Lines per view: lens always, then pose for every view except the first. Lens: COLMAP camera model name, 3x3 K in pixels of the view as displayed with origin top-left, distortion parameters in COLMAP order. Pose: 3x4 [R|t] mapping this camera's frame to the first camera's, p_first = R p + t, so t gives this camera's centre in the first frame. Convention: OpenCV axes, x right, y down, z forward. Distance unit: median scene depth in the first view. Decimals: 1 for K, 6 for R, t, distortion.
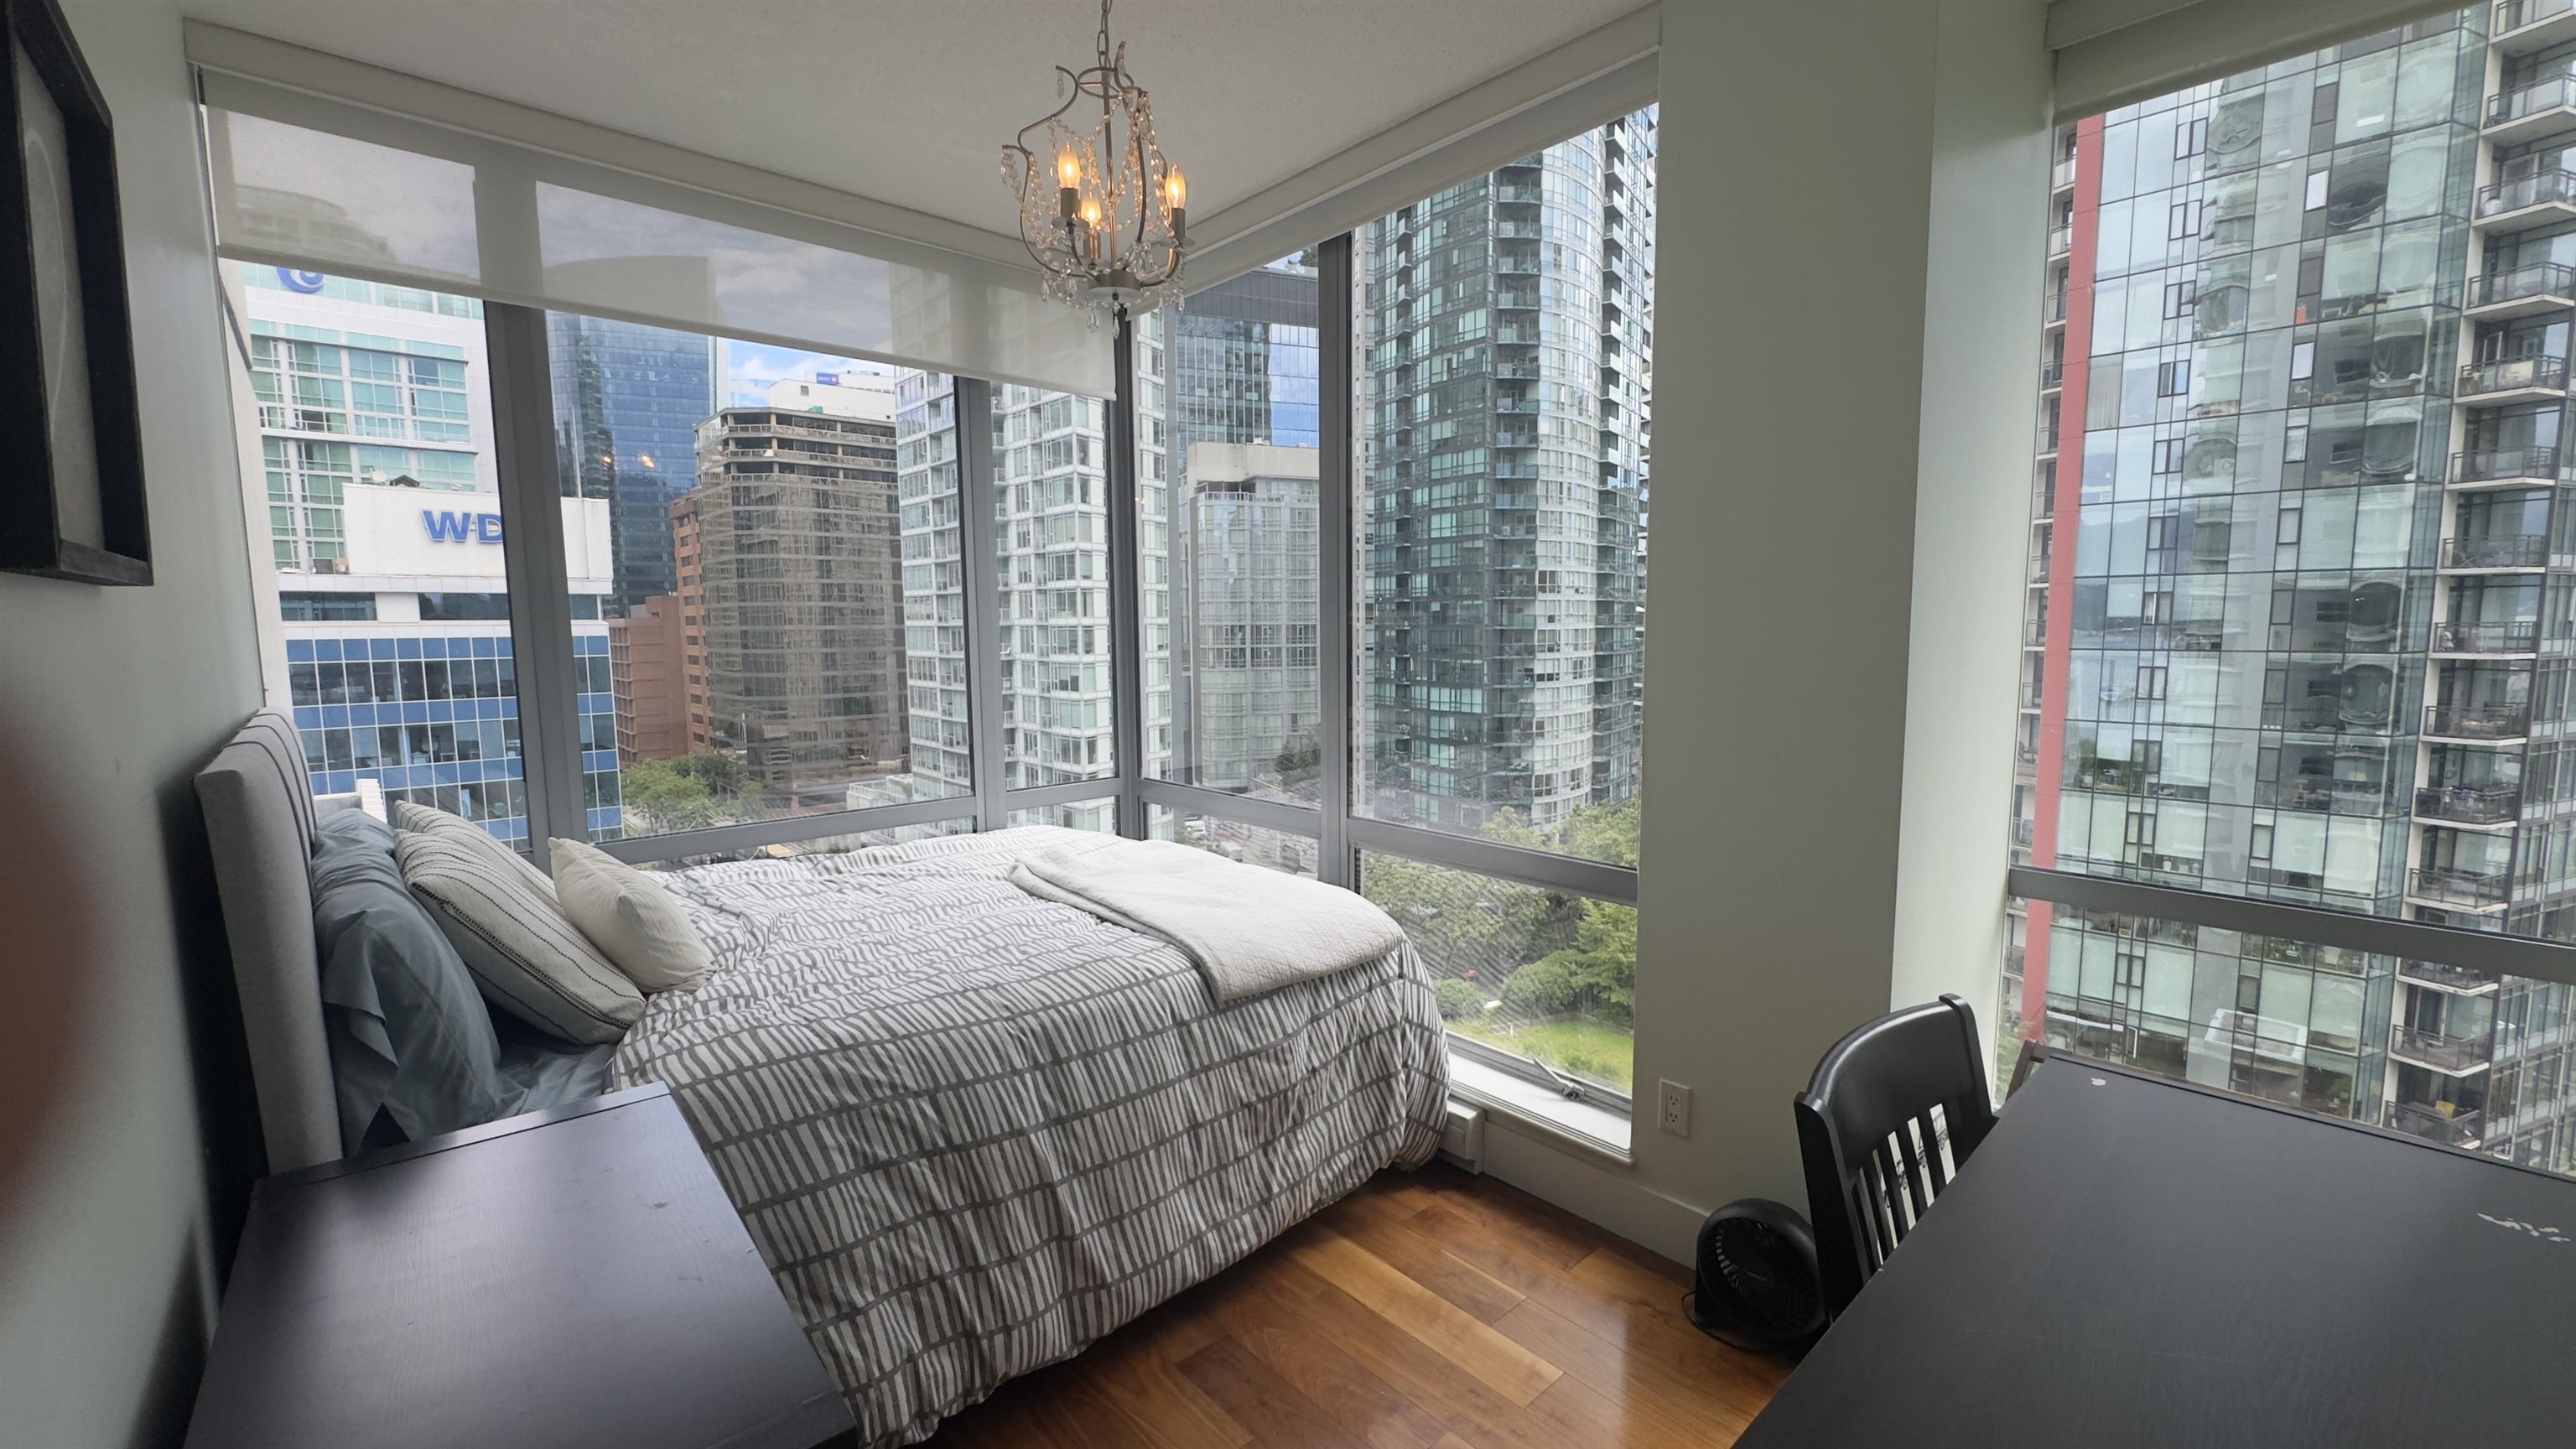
lens RADIAL K [[1037.0, 0, 1286.6], [0, 1037.0, 721.3], [0, 0, 1]] dist [-0.000595, -0.000145]
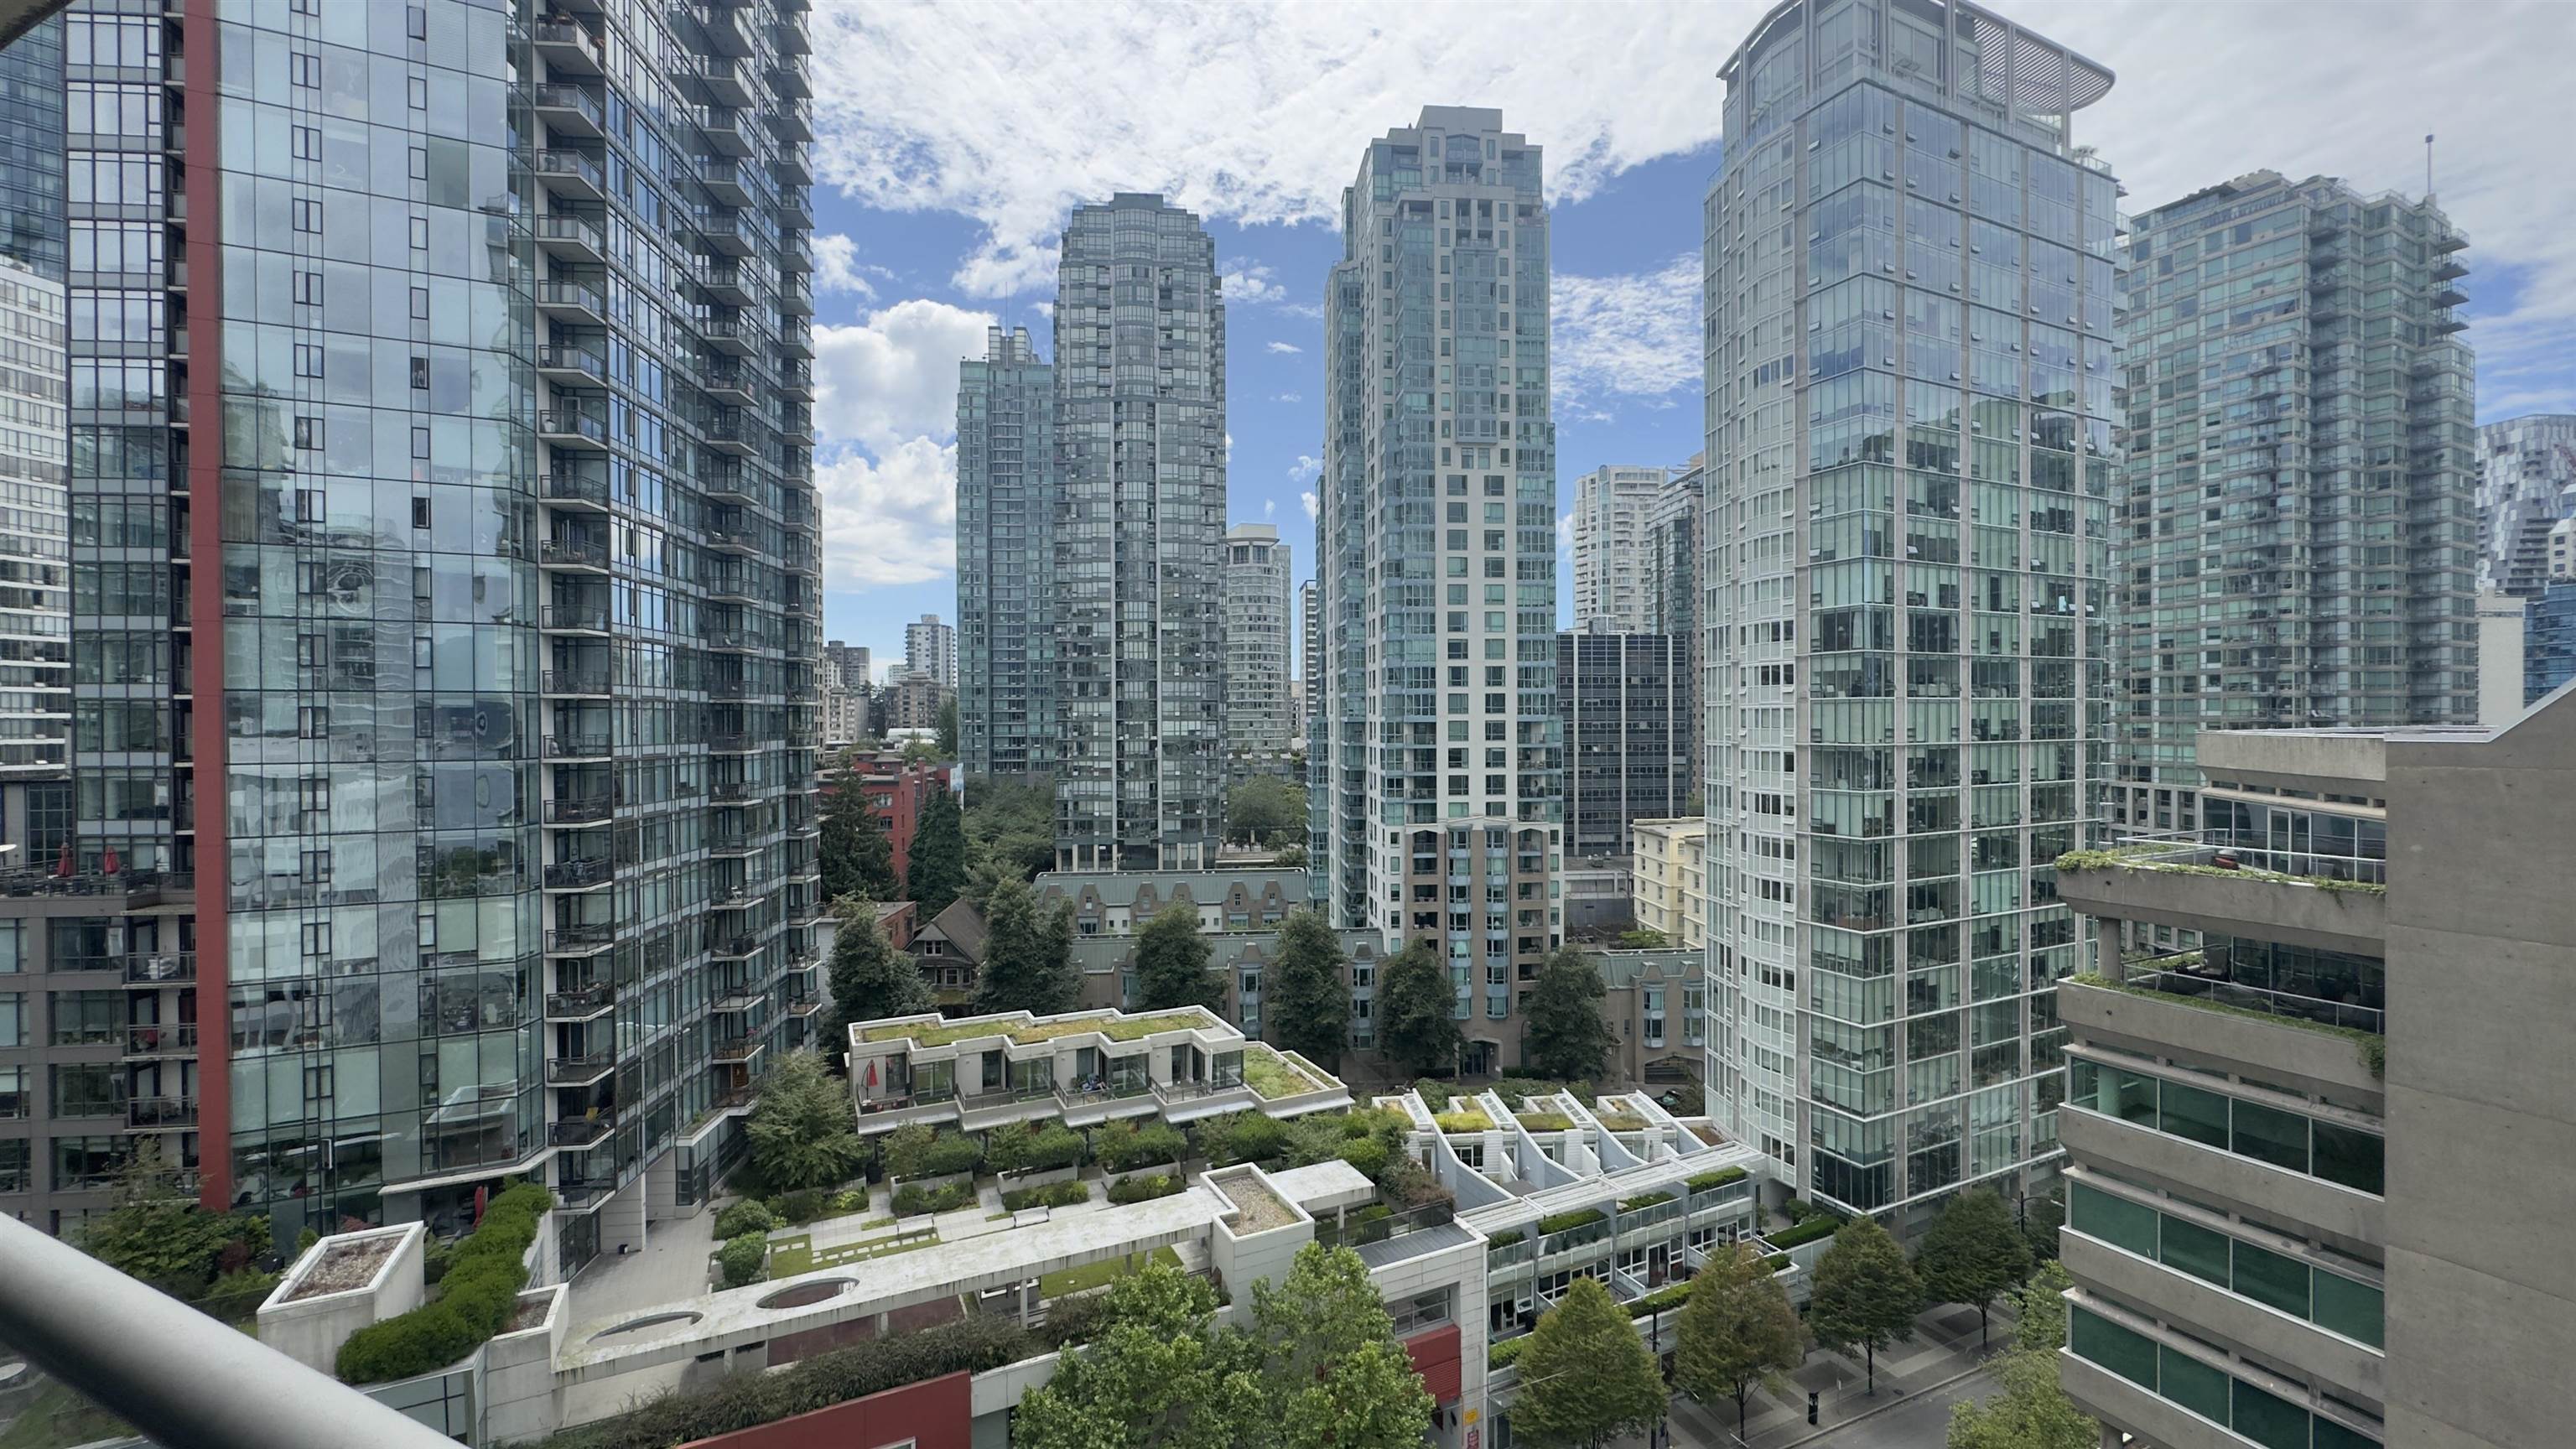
lens RADIAL K [[1037.0, 0, 1293.6], [0, 1037.0, 726.3], [0, 0, 1]] dist [-0.000595, -0.000145]
pose [[0.287468, 0.002114, 0.957788, 0.142693], [0.093101, 0.995200, -0.030140, 0.018149], [-0.953254, 0.097836, 0.285892, -0.242872]]
